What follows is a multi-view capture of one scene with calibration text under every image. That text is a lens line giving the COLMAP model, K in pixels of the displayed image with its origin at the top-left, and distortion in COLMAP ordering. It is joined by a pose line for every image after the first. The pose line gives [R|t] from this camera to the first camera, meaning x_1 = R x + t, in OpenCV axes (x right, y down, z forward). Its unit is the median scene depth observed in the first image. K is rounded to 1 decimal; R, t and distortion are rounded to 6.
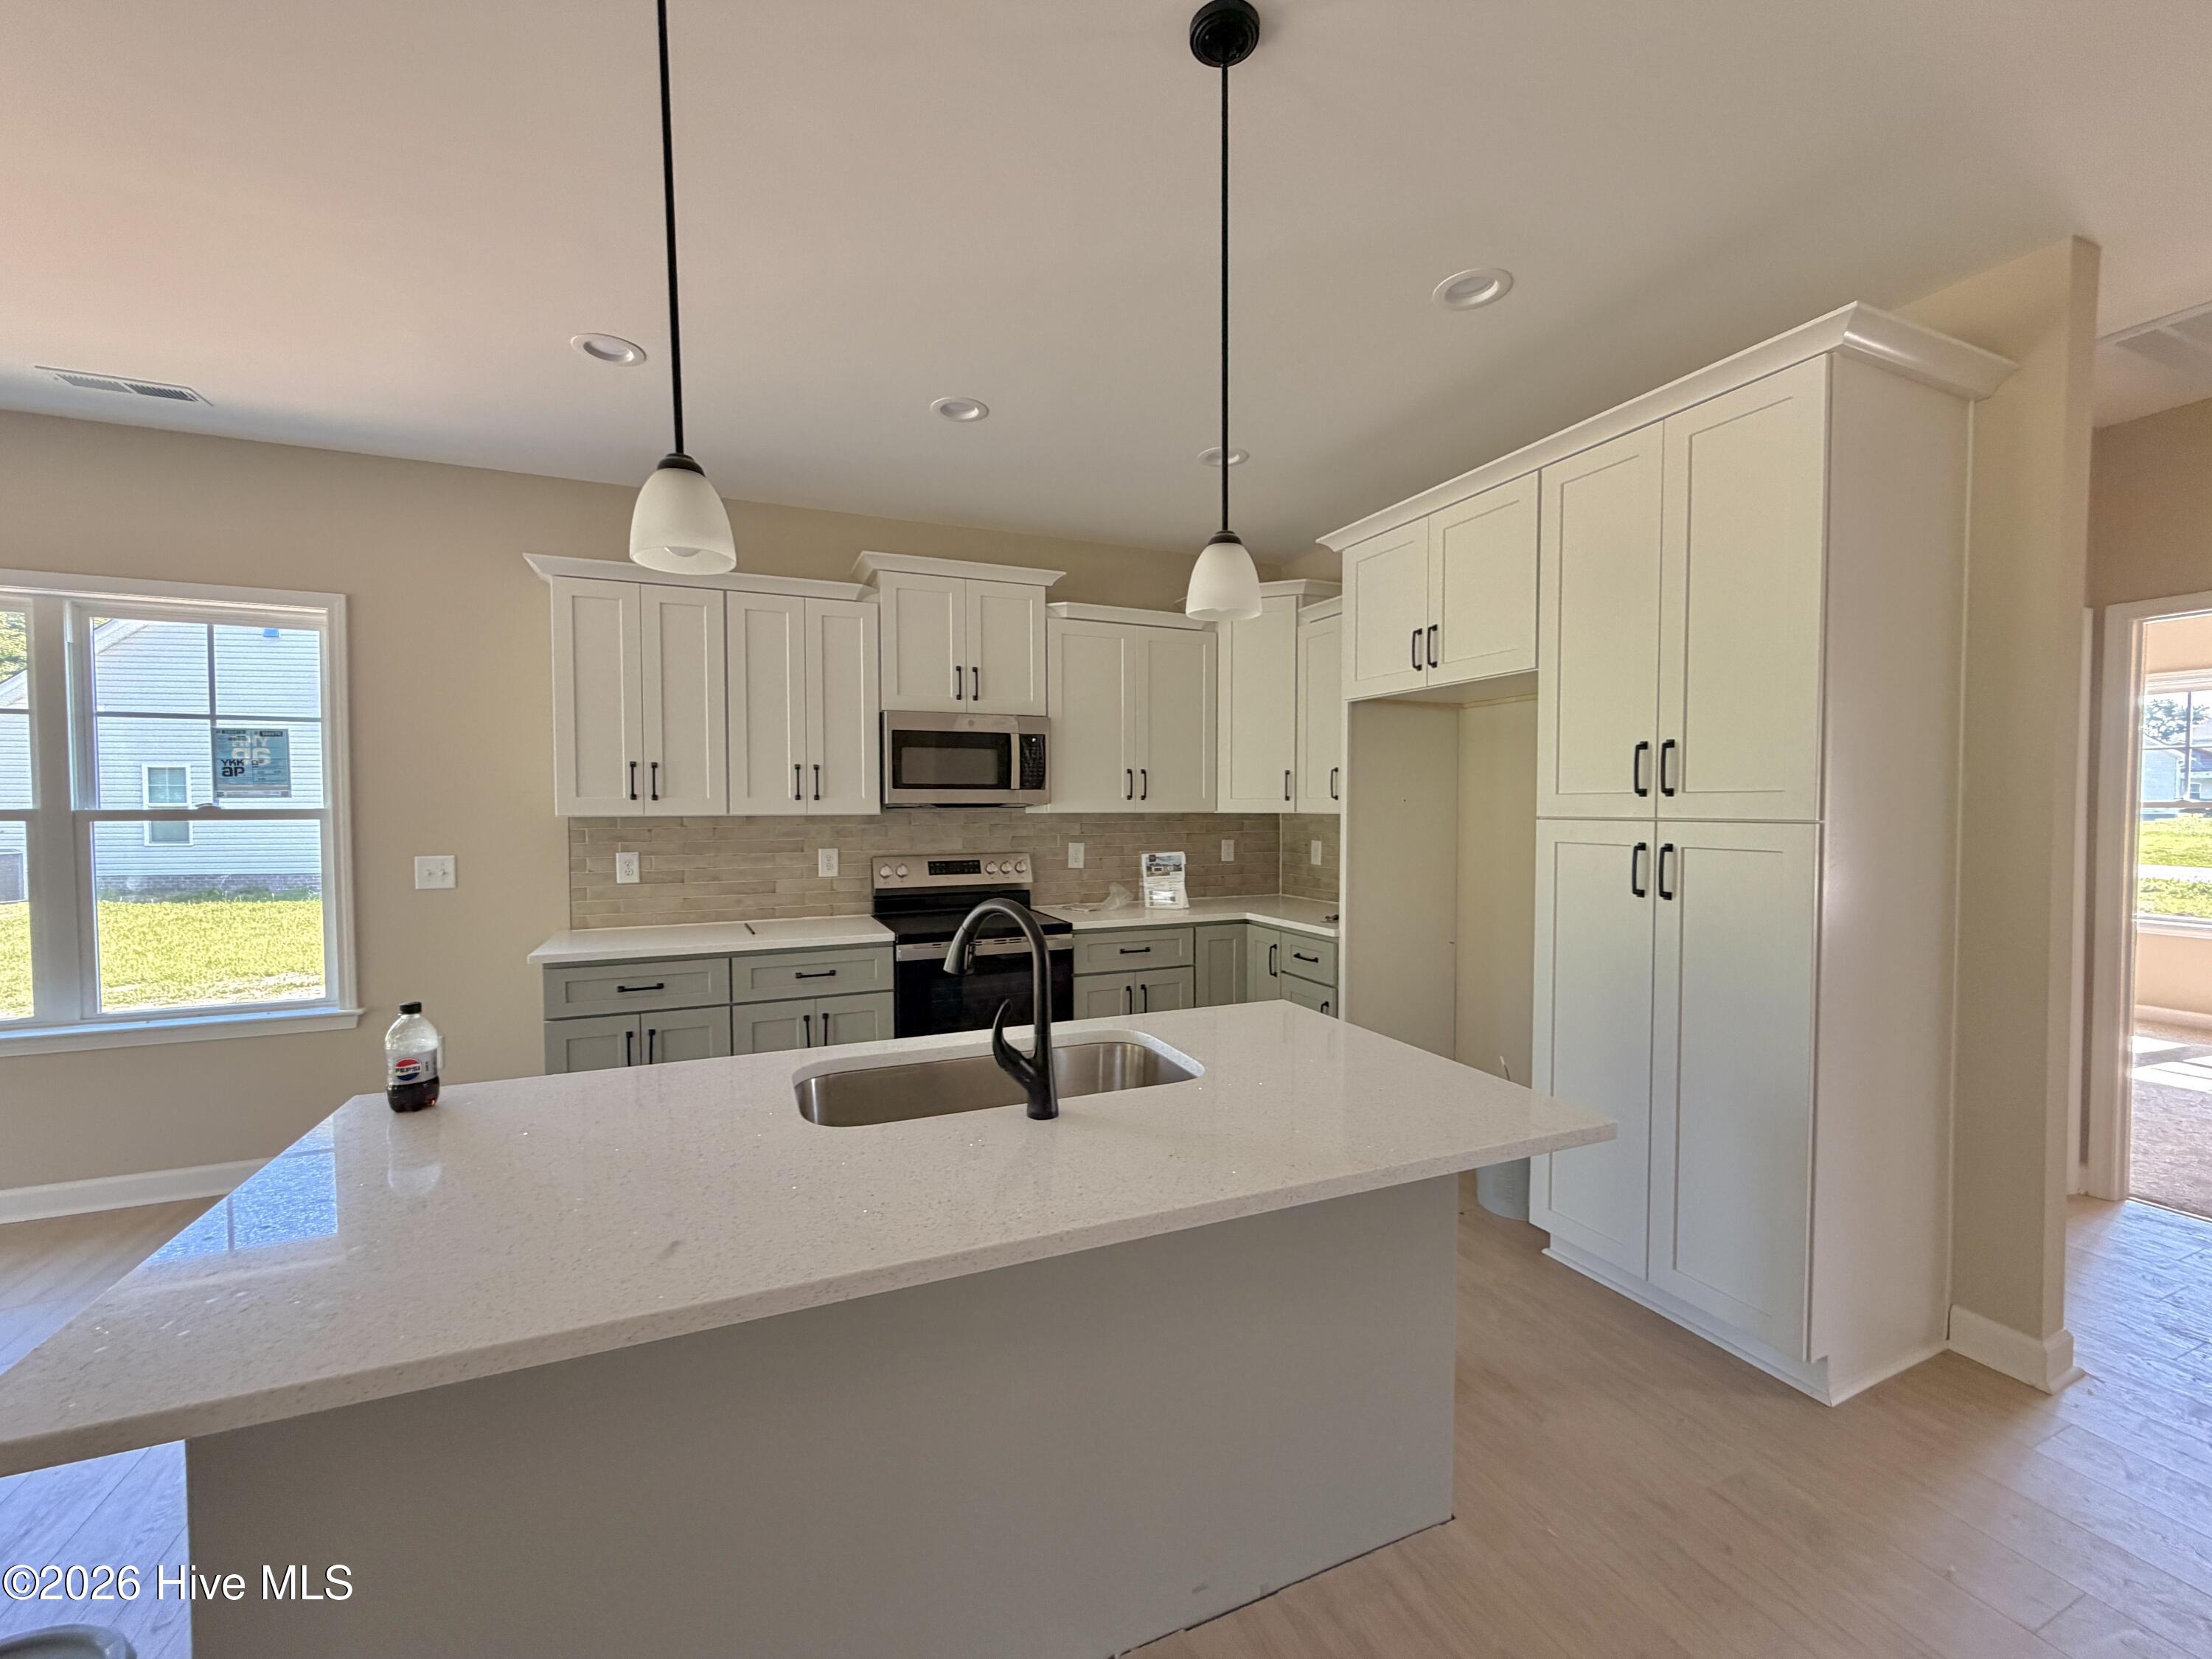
lens RADIAL K [[884.8, 0, 1114.8], [0, 884.8, 826.7], [0, 0, 1]] dist [0.002062, 0.000353]
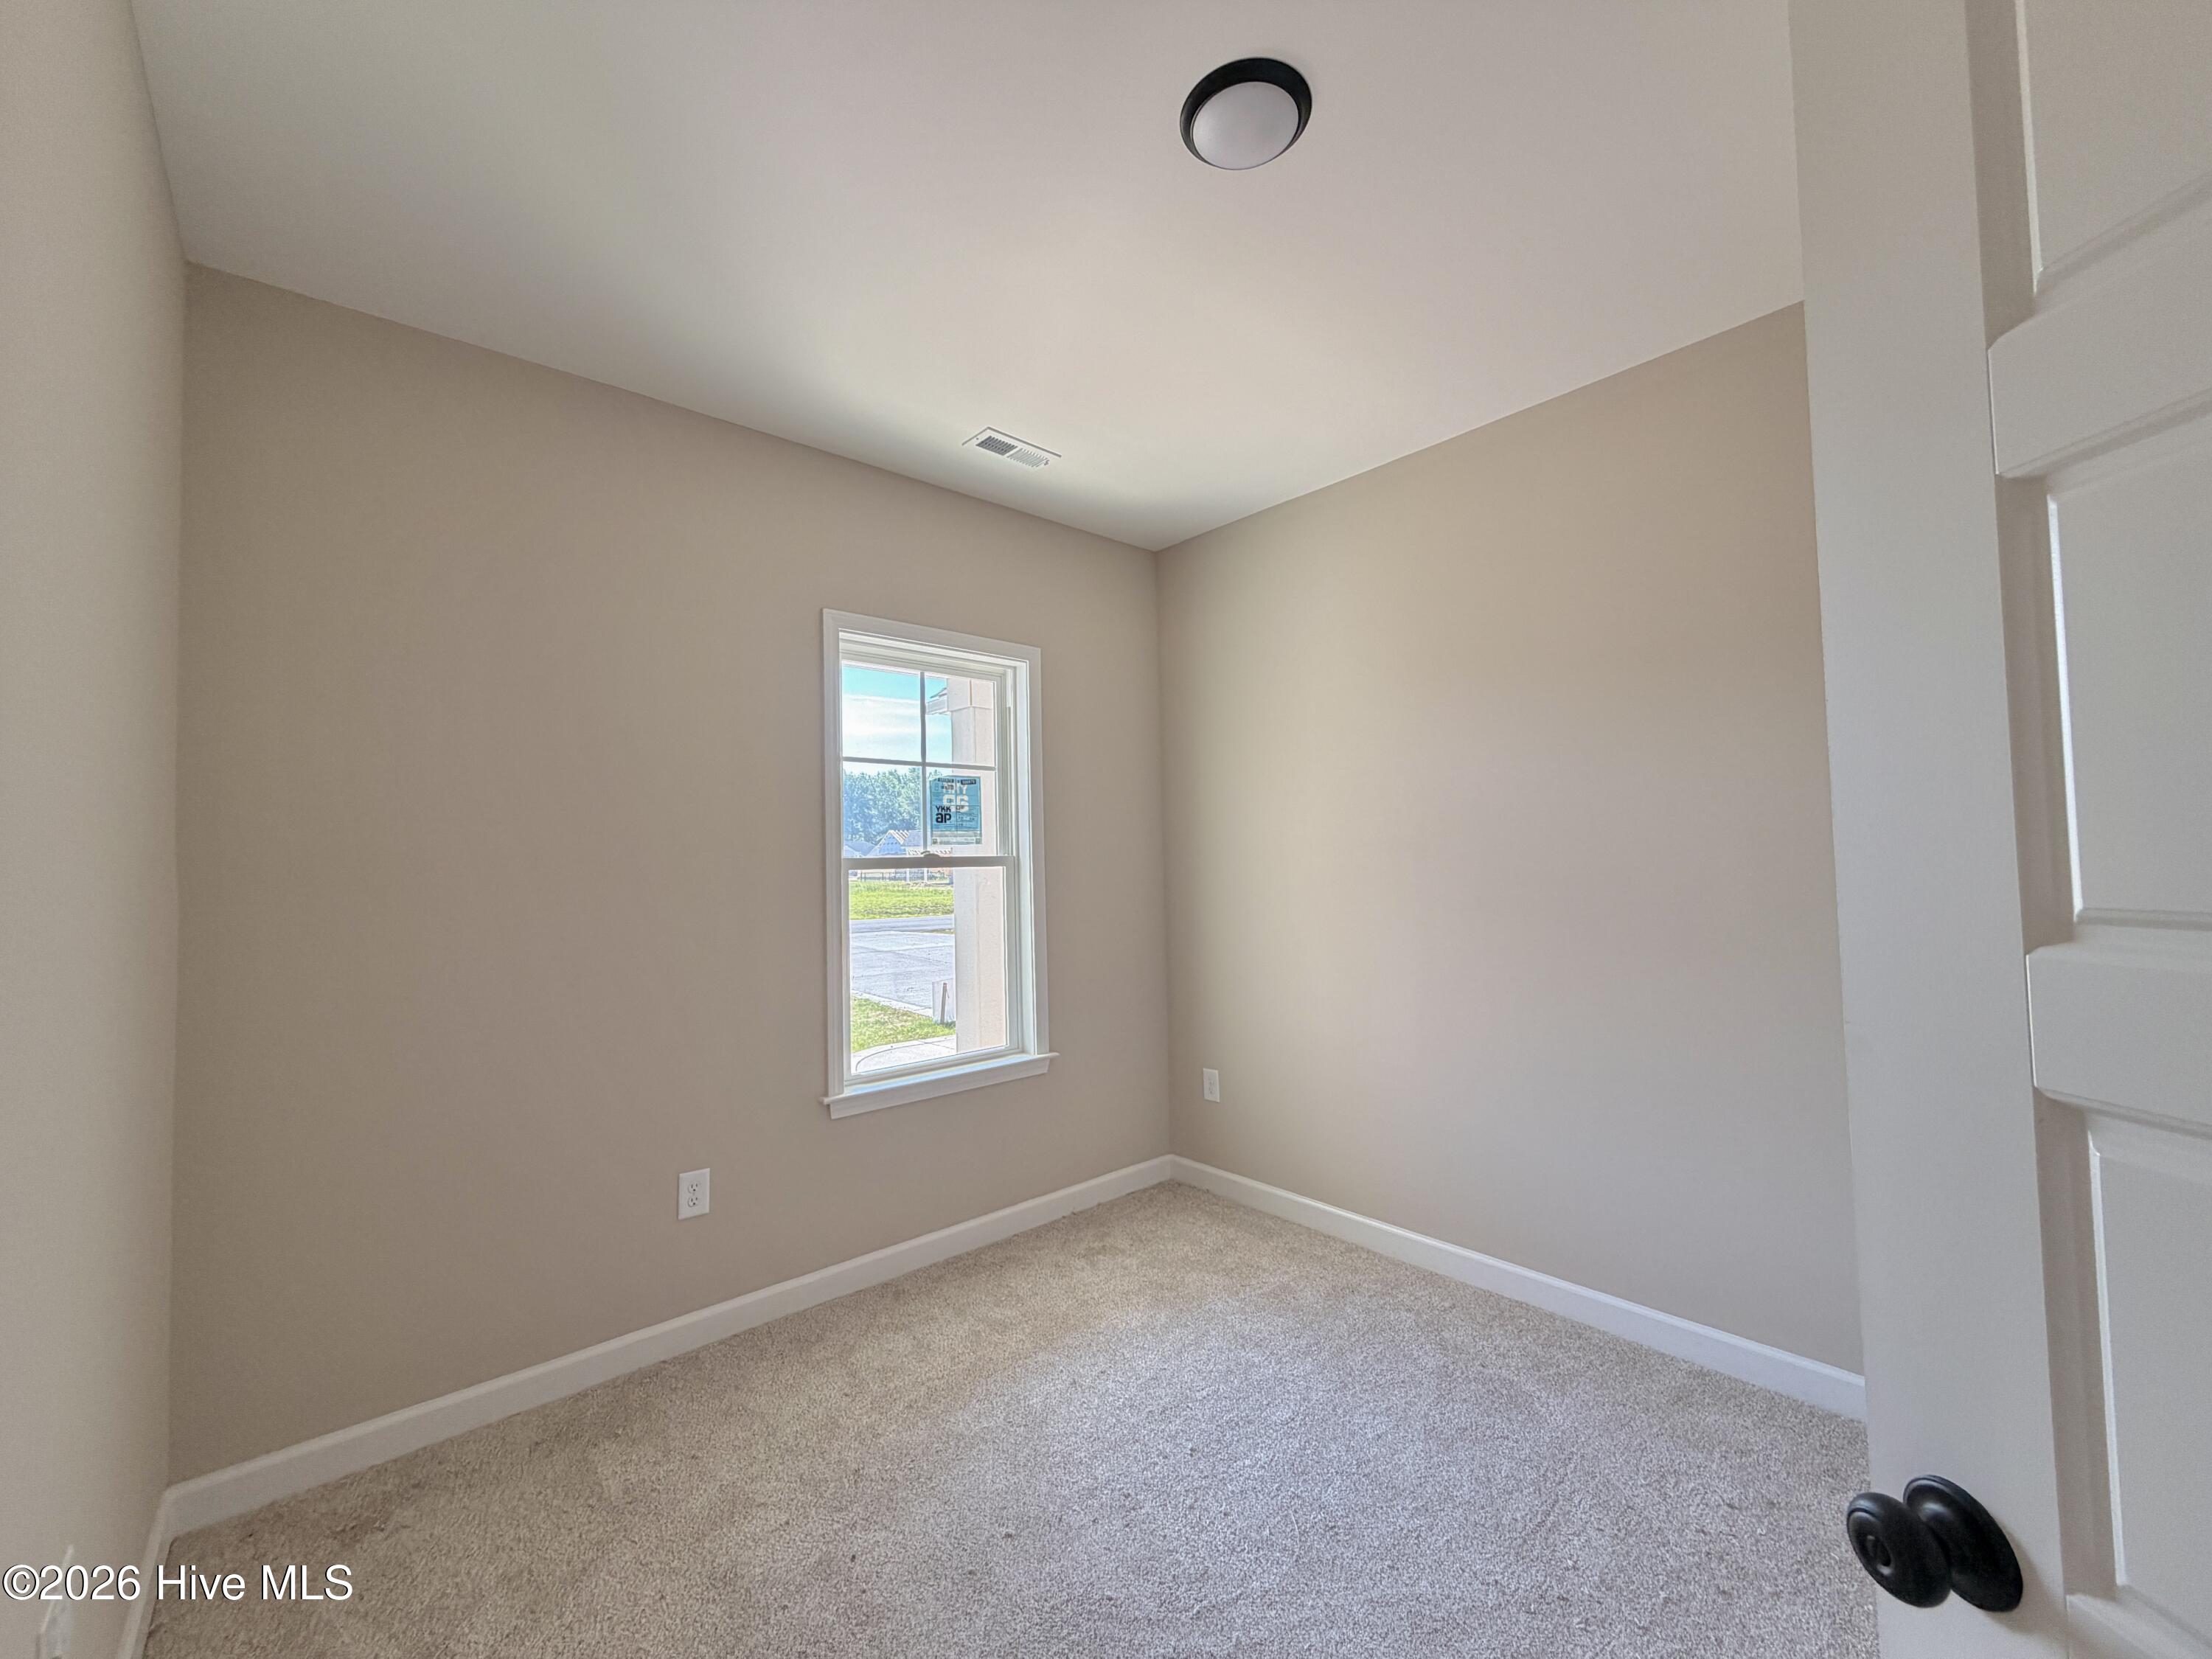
lens RADIAL K [[884.8, 0, 1100.1], [0, 884.8, 829.2], [0, 0, 1]] dist [0.002062, 0.000353]
pose [[0.957282, -0.007601, 0.289056, -1.107243], [0.028700, 0.997216, -0.068825, 0.023082], [-0.287728, 0.074181, 0.954835, 0.002519]]
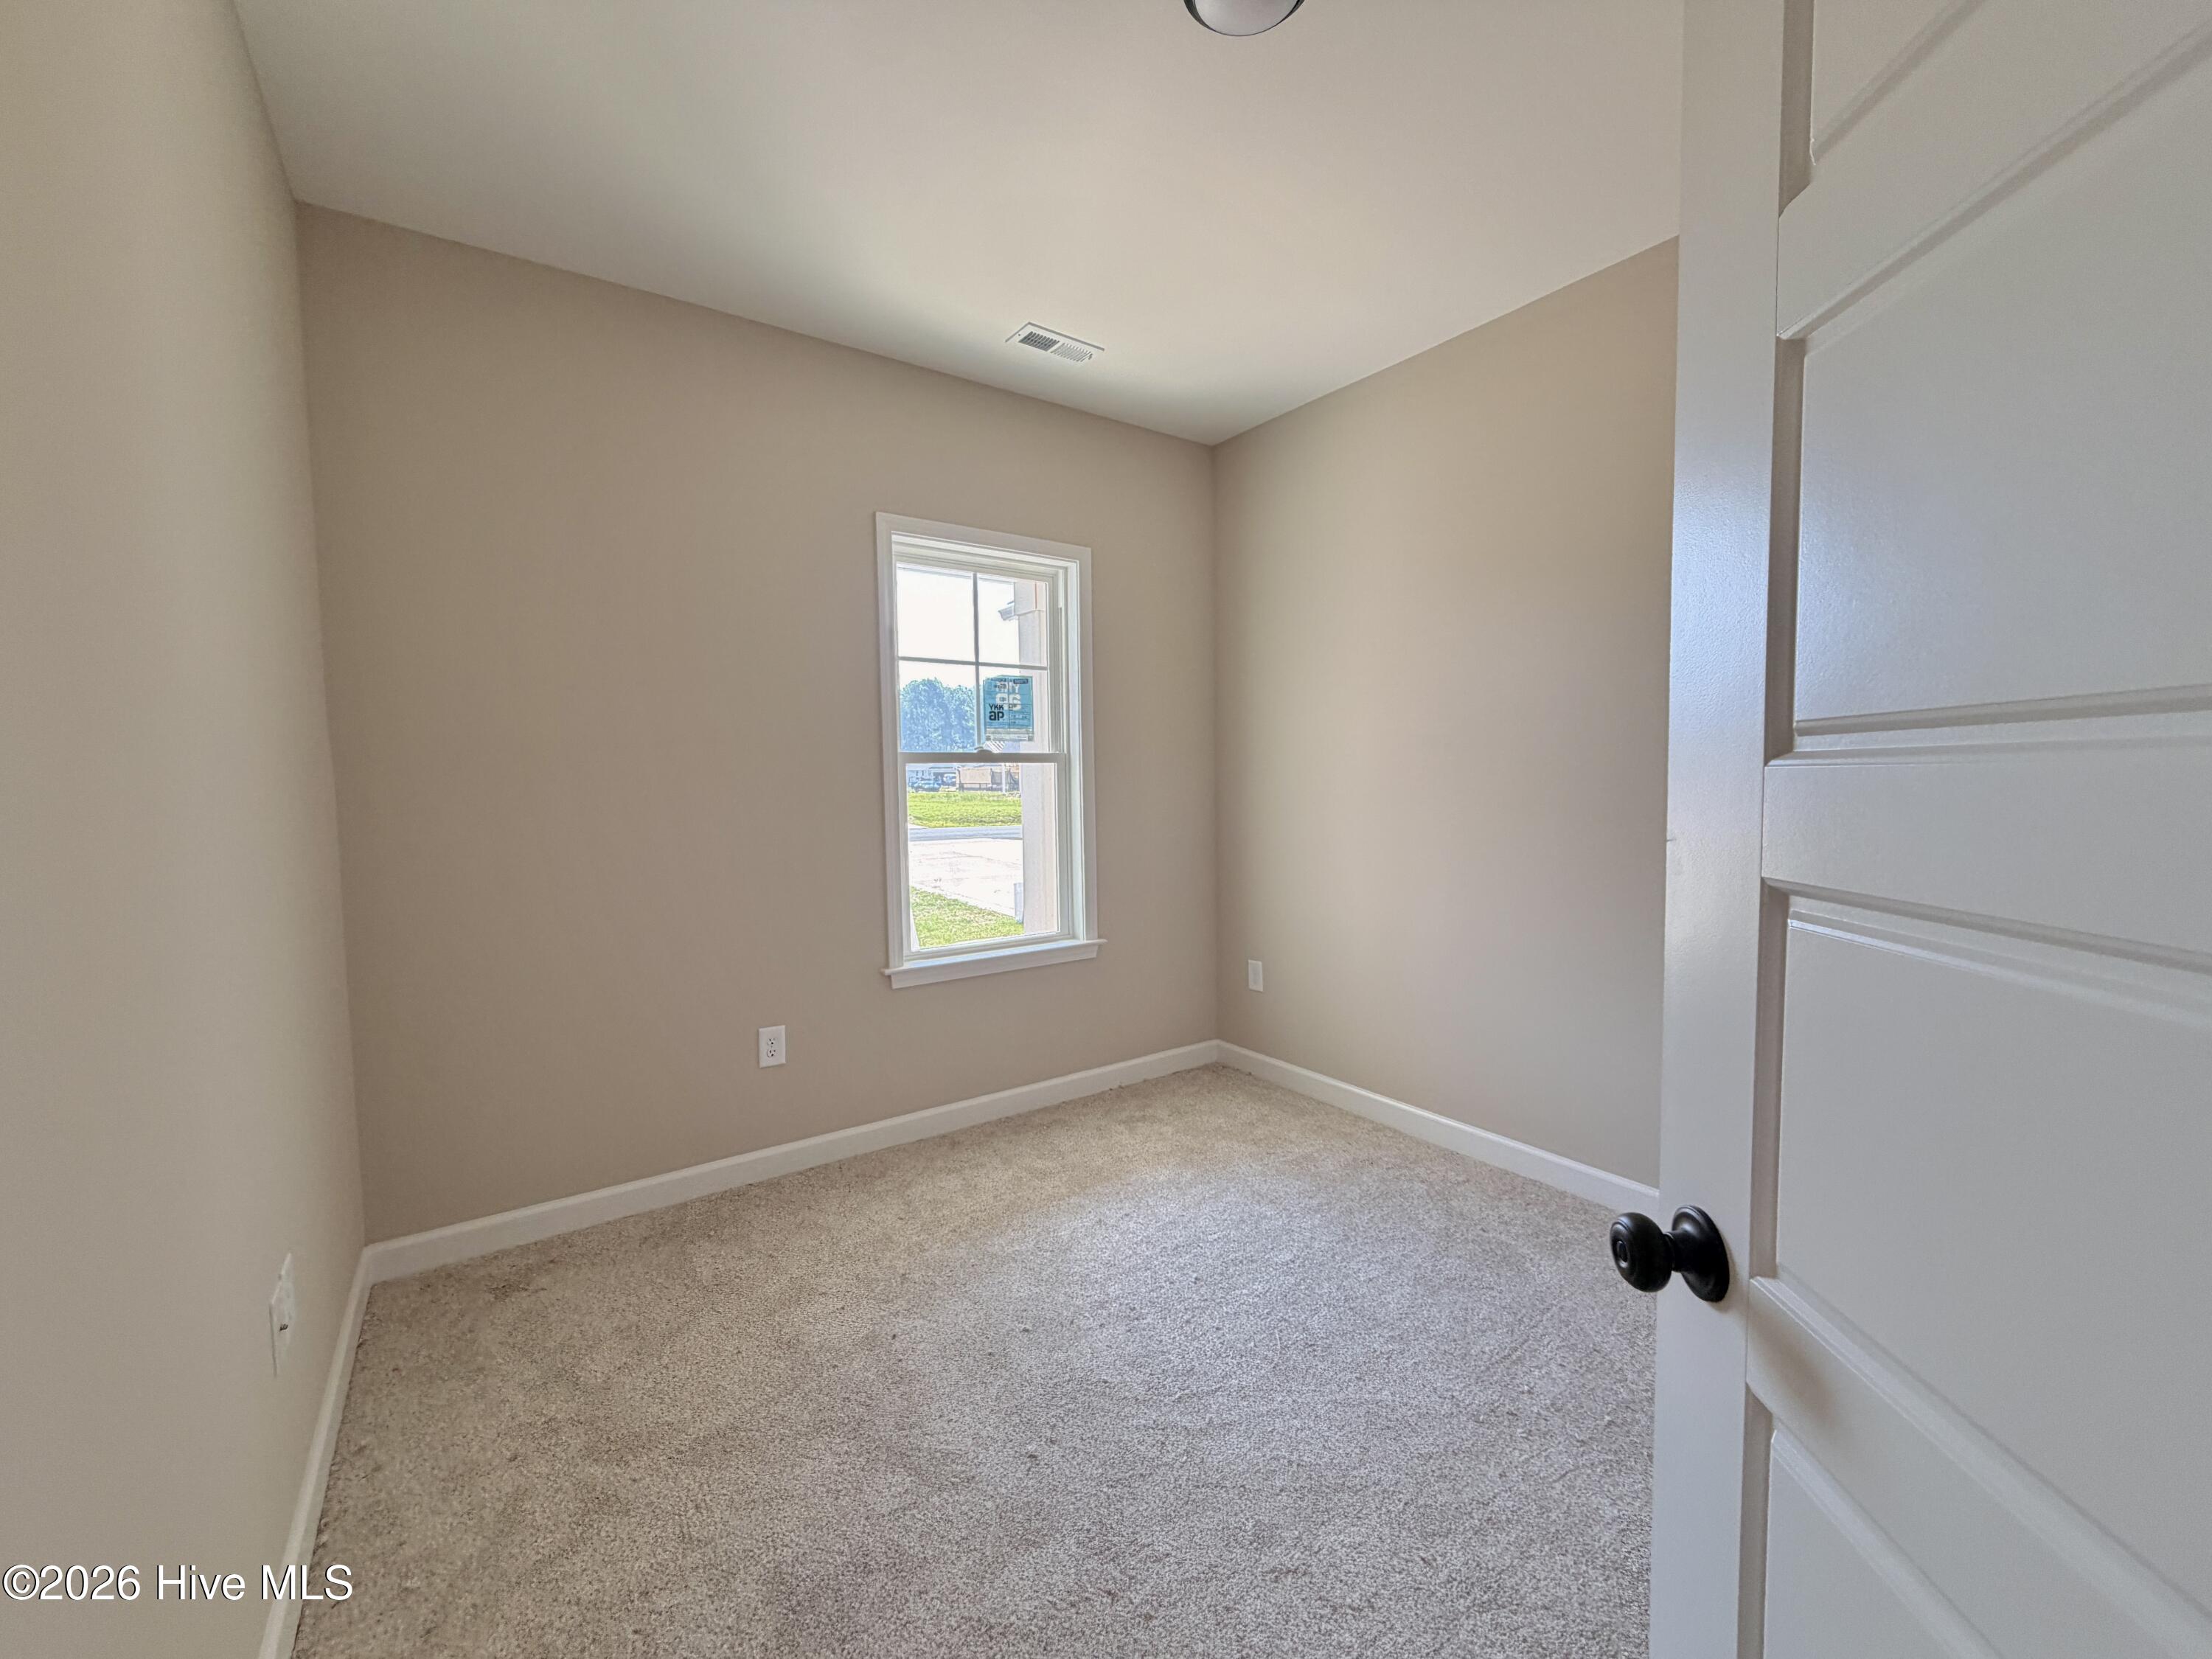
lens RADIAL K [[884.8, 0, 1099.3], [0, 884.8, 828.0], [0, 0, 1]] dist [0.002062, 0.000353]
pose [[0.982683, -0.022649, 0.183904, -1.064250], [0.018009, 0.999477, 0.026866, 0.043287], [-0.184416, -0.023089, 0.982577, -0.048142]]
